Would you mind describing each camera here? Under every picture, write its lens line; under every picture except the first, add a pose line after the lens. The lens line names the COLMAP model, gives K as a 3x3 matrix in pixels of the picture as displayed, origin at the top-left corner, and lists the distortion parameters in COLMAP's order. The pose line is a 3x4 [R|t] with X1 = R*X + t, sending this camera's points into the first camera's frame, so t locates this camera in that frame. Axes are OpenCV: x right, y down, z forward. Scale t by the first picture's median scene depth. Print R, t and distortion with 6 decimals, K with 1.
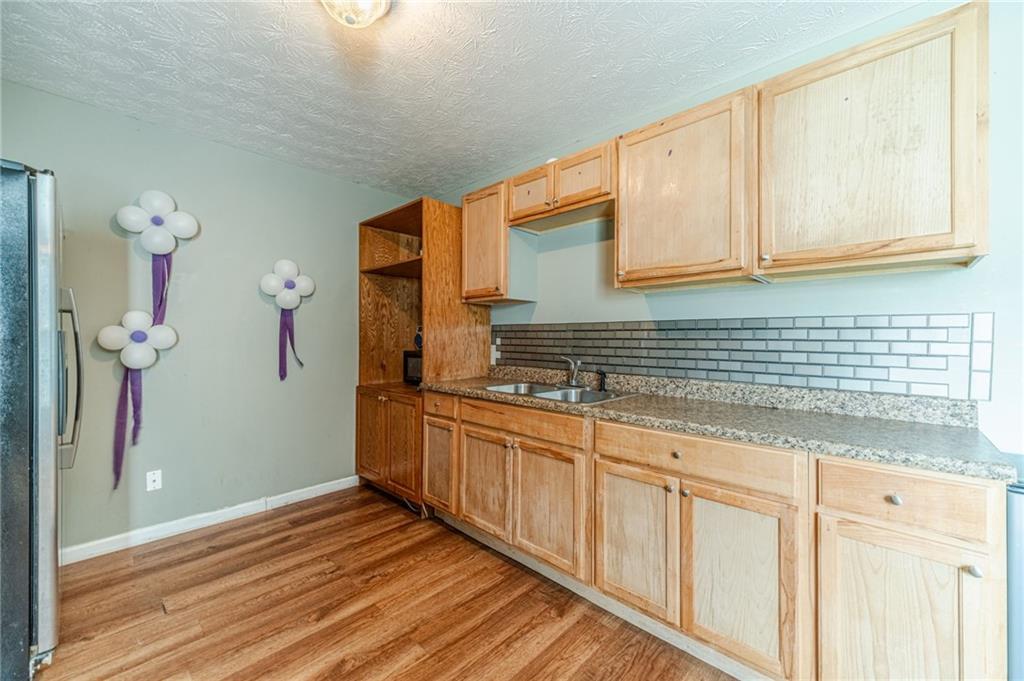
lens RADIAL K [[402.0, 0, 510.9], [0, 402.0, 335.4], [0, 0, 1]] dist [0.000390, -0.000014]
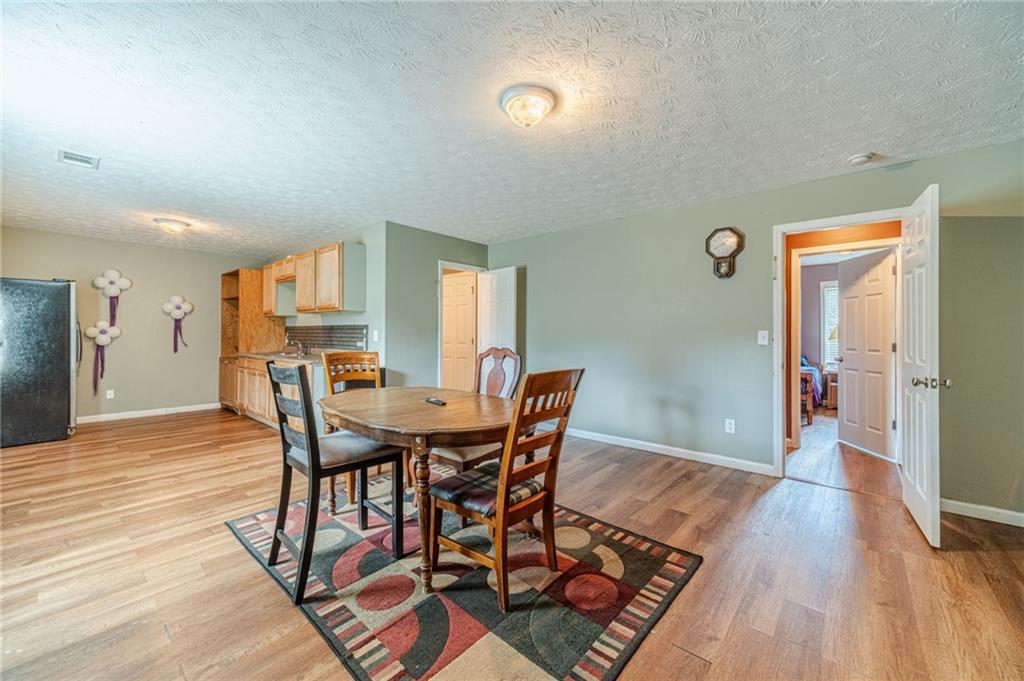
lens RADIAL K [[402.0, 0, 513.9], [0, 402.0, 332.3], [0, 0, 1]] dist [0.000390, -0.000014]
pose [[0.998691, 0.001732, 0.051121, 1.307239], [-0.001699, 0.999998, -0.000682, 0.003758], [-0.051122, 0.000595, 0.998692, -1.423368]]
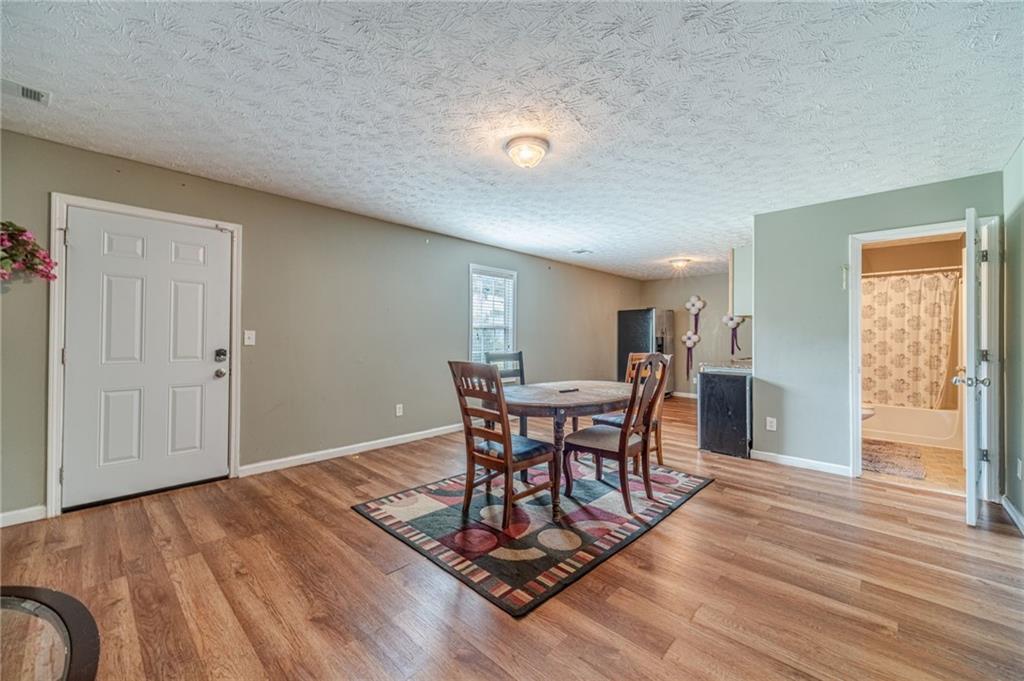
lens RADIAL K [[402.0, 0, 512.8], [0, 402.0, 334.8], [0, 0, 1]] dist [0.000390, -0.000014]
pose [[0.008184, -0.008087, -0.999934, 2.488811], [-0.007987, 0.999935, -0.008152, 0.012647], [0.999935, 0.008053, 0.008119, -0.569265]]
